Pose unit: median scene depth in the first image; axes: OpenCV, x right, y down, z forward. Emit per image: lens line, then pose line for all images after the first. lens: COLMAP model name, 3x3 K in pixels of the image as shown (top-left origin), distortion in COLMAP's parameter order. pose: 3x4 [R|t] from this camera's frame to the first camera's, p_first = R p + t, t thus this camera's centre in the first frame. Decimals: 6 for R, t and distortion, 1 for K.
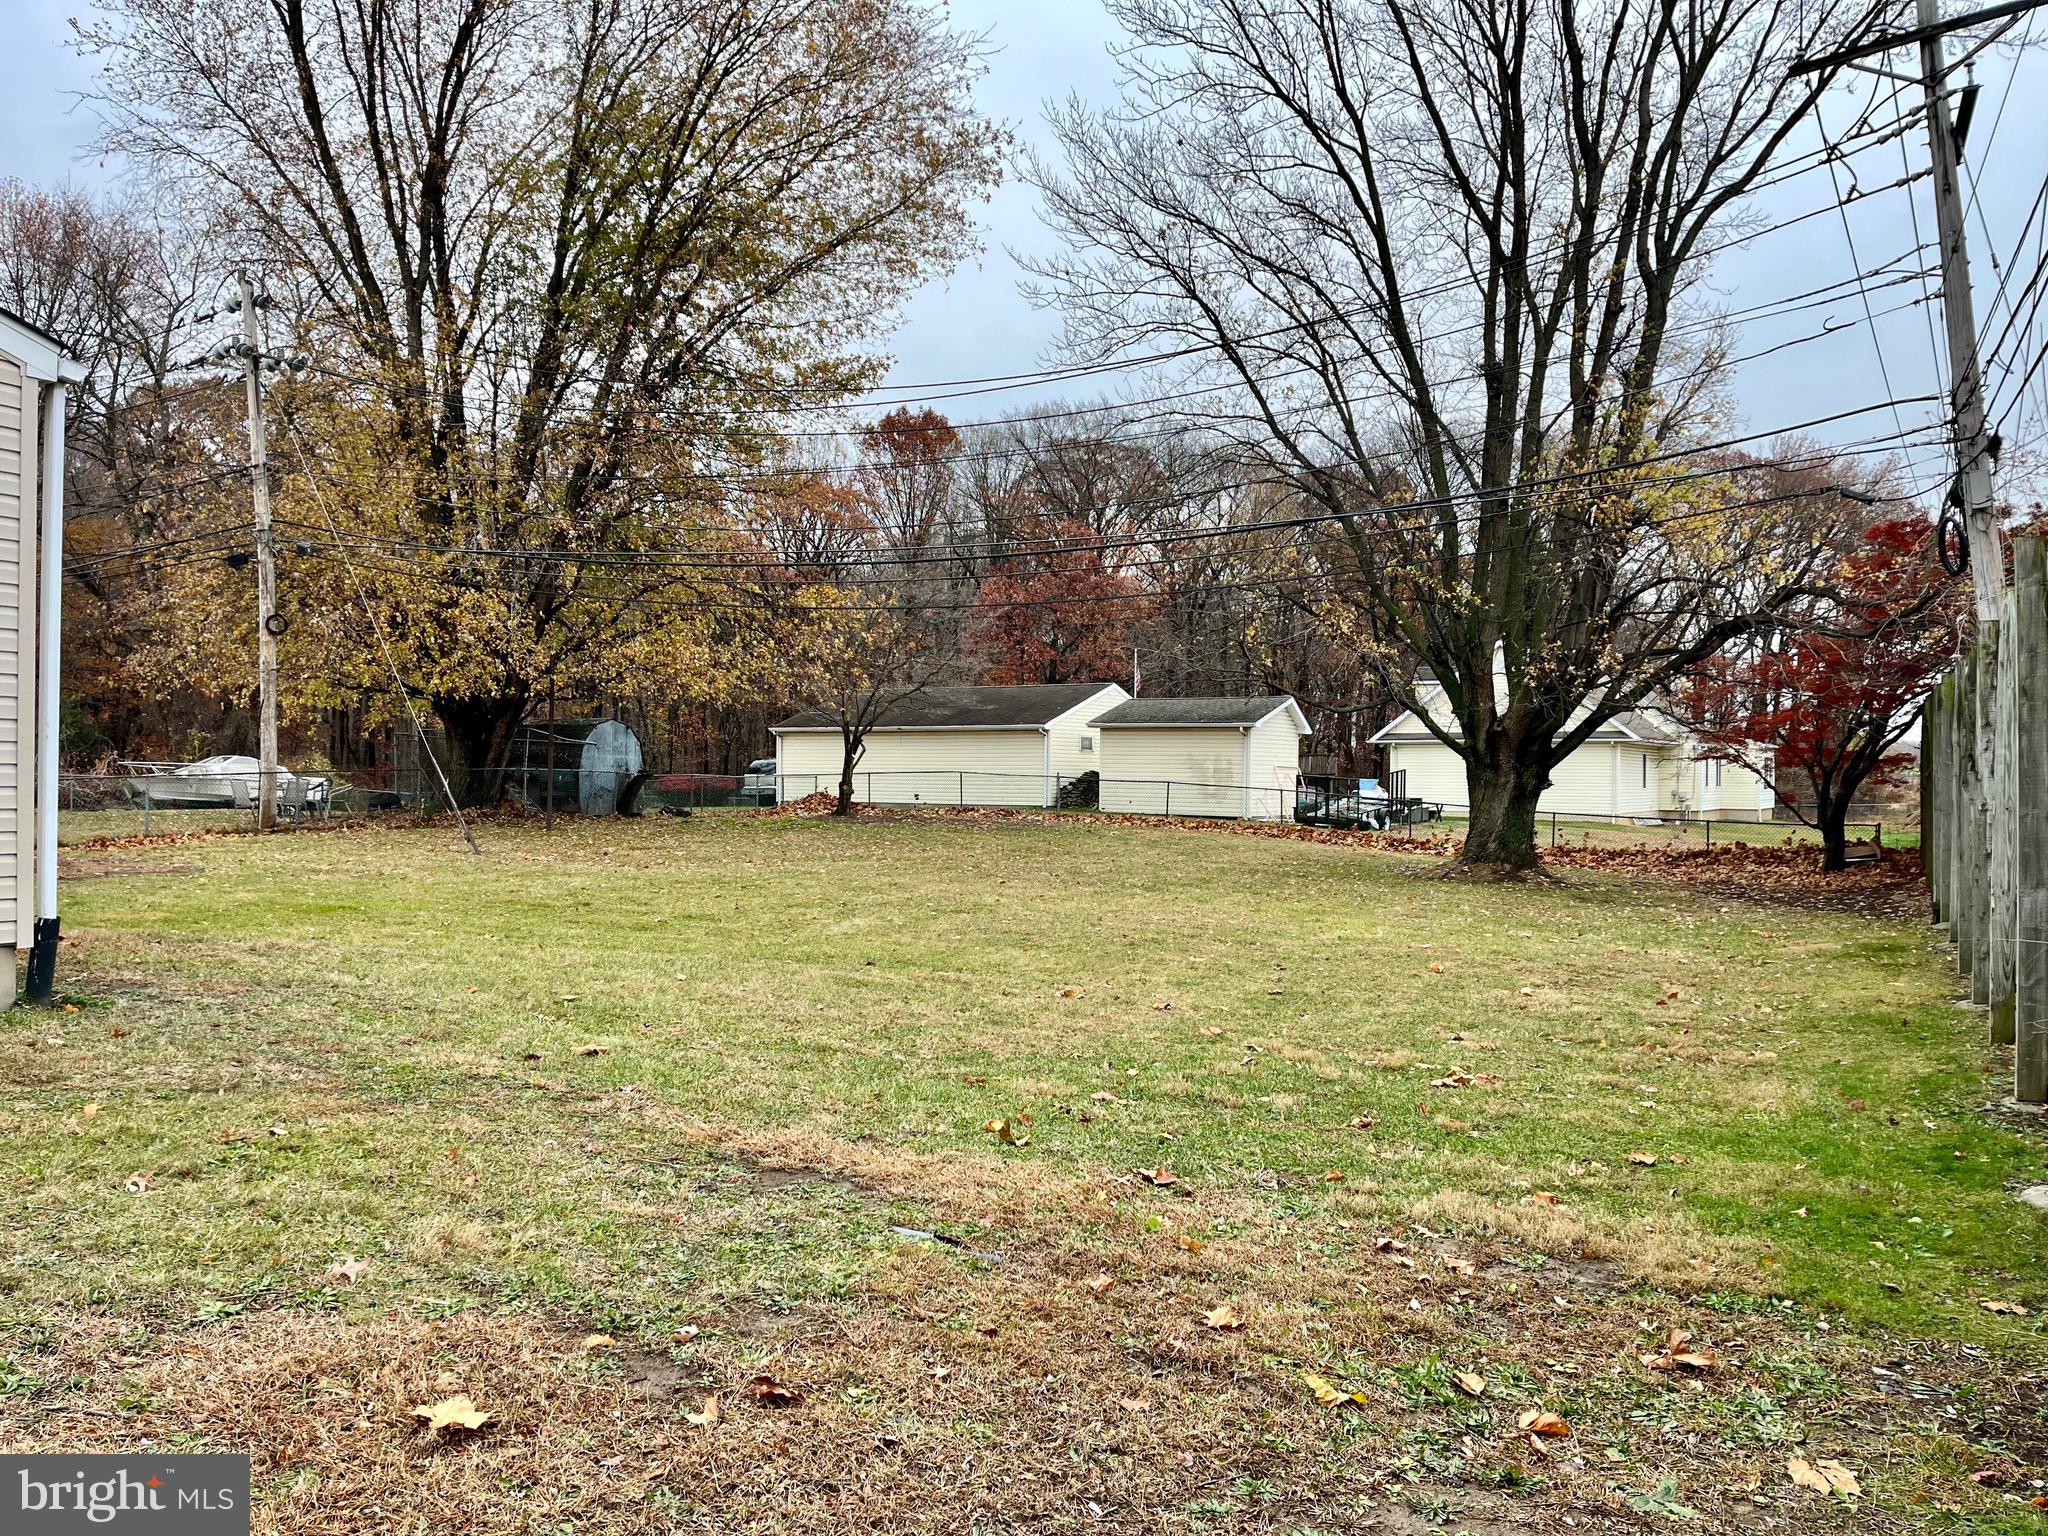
lens RADIAL K [[1563.7, 0, 1014.9], [0, 1563.7, 784.6], [0, 0, 1]] dist [0.046392, -0.040661]
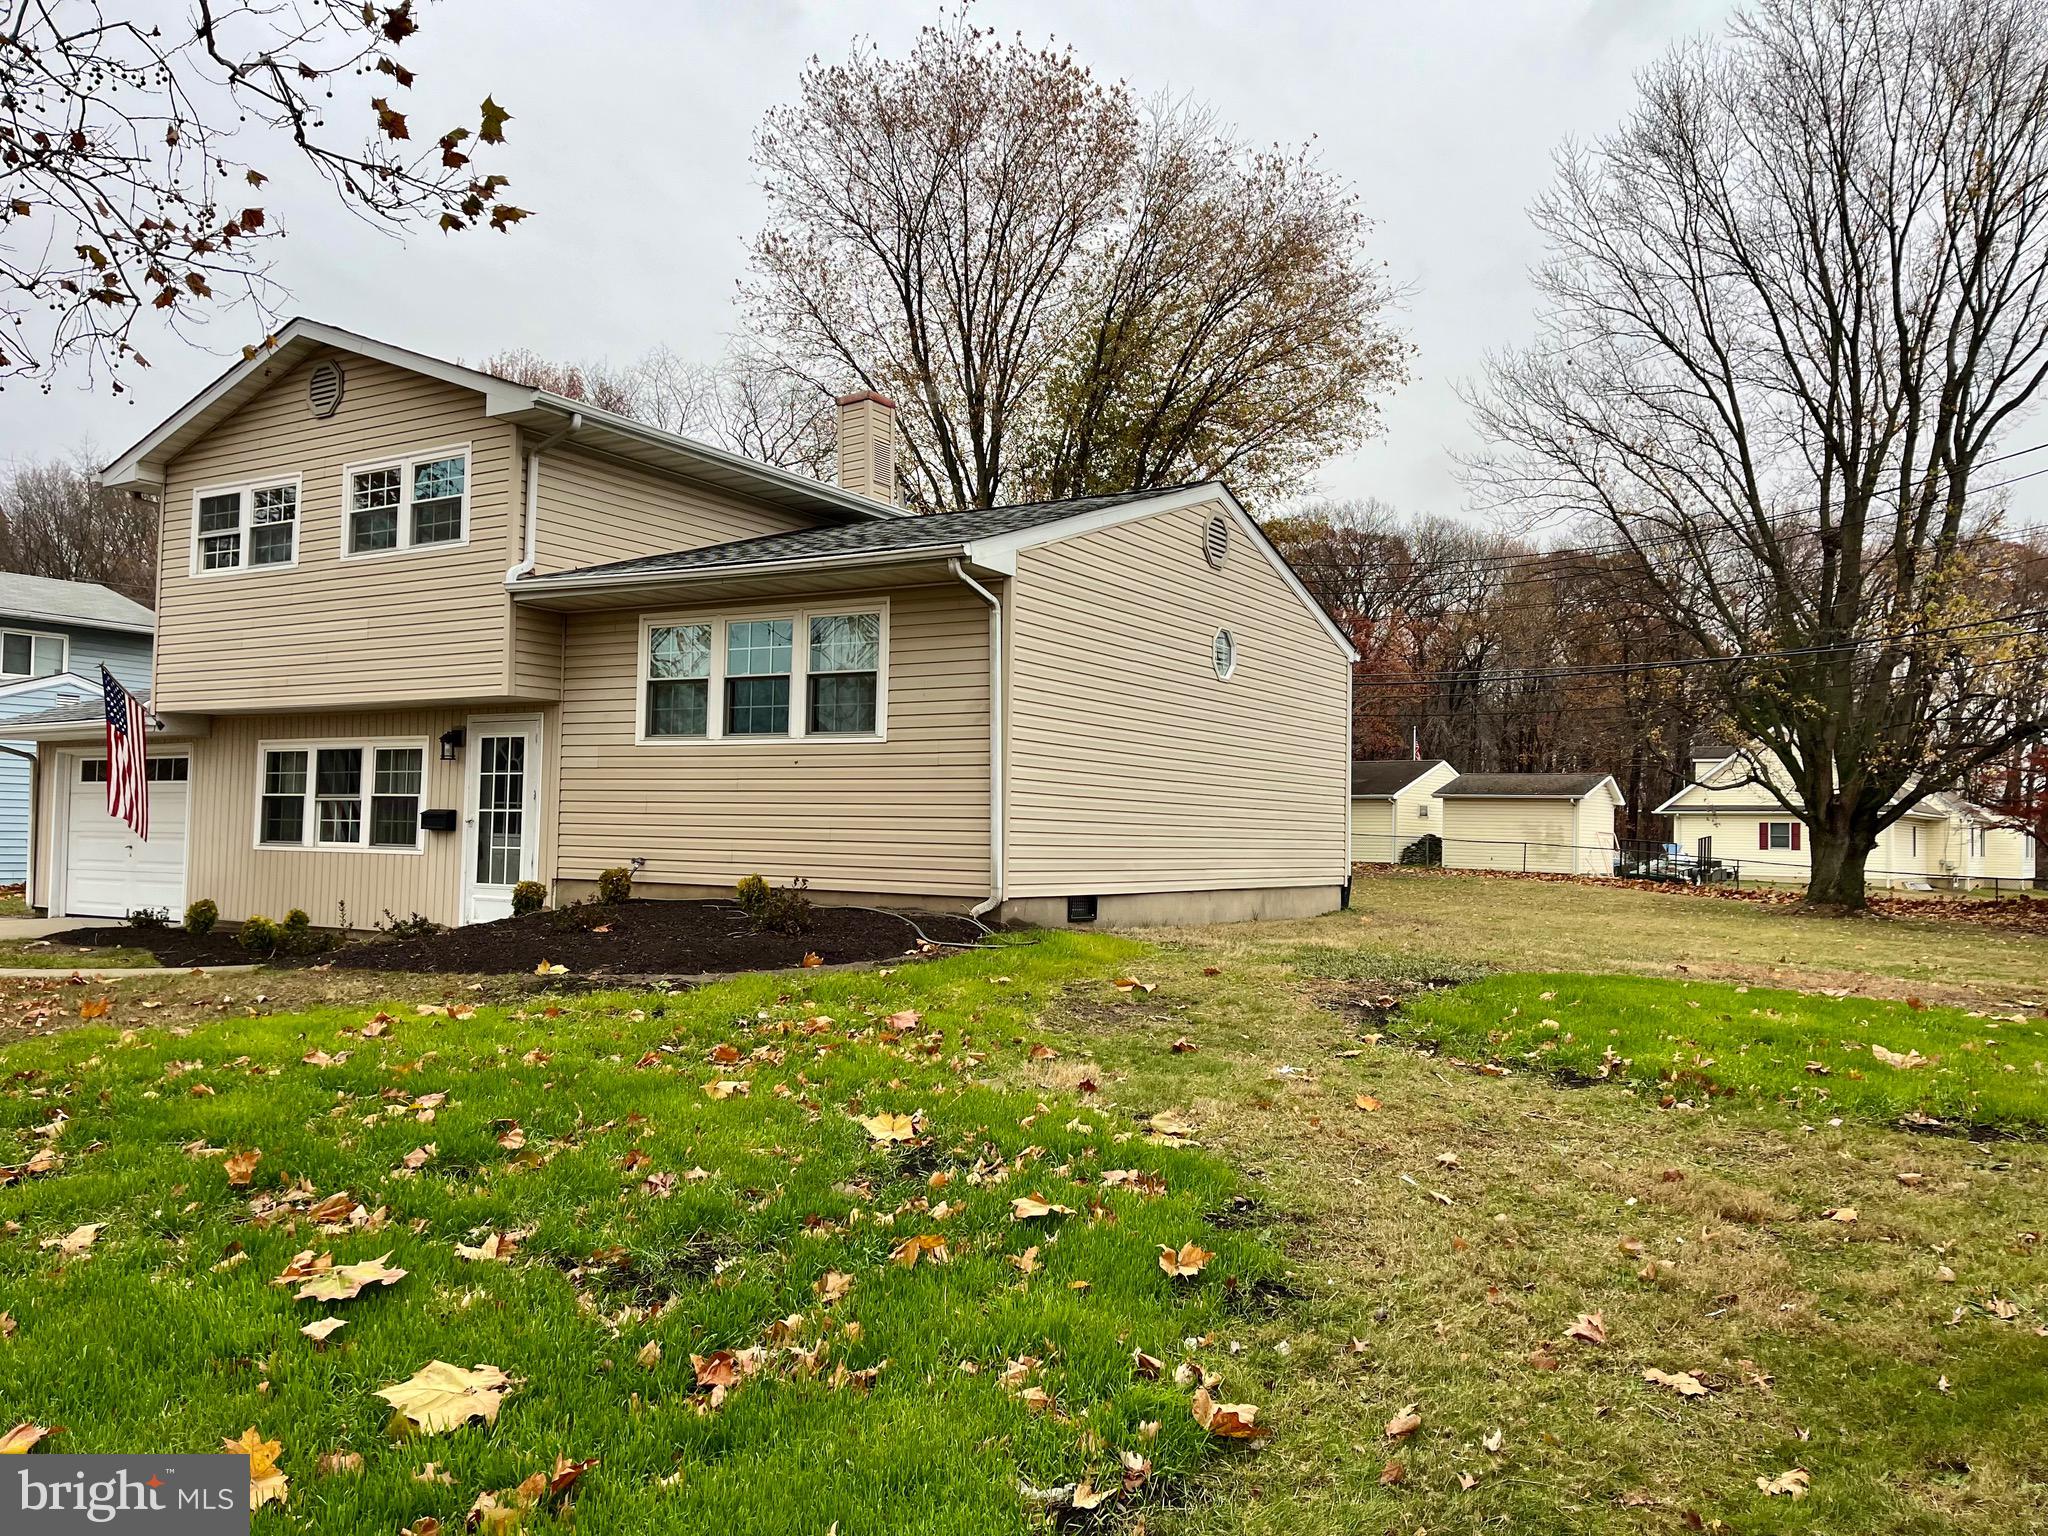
lens RADIAL K [[1563.7, 0, 1017.6], [0, 1563.7, 779.2], [0, 0, 1]] dist [0.046392, -0.040661]
pose [[0.993866, 0.008409, -0.110273, -0.199626], [-0.013483, 0.998880, -0.045354, 0.012113], [0.109769, 0.046562, 0.992866, -0.346380]]
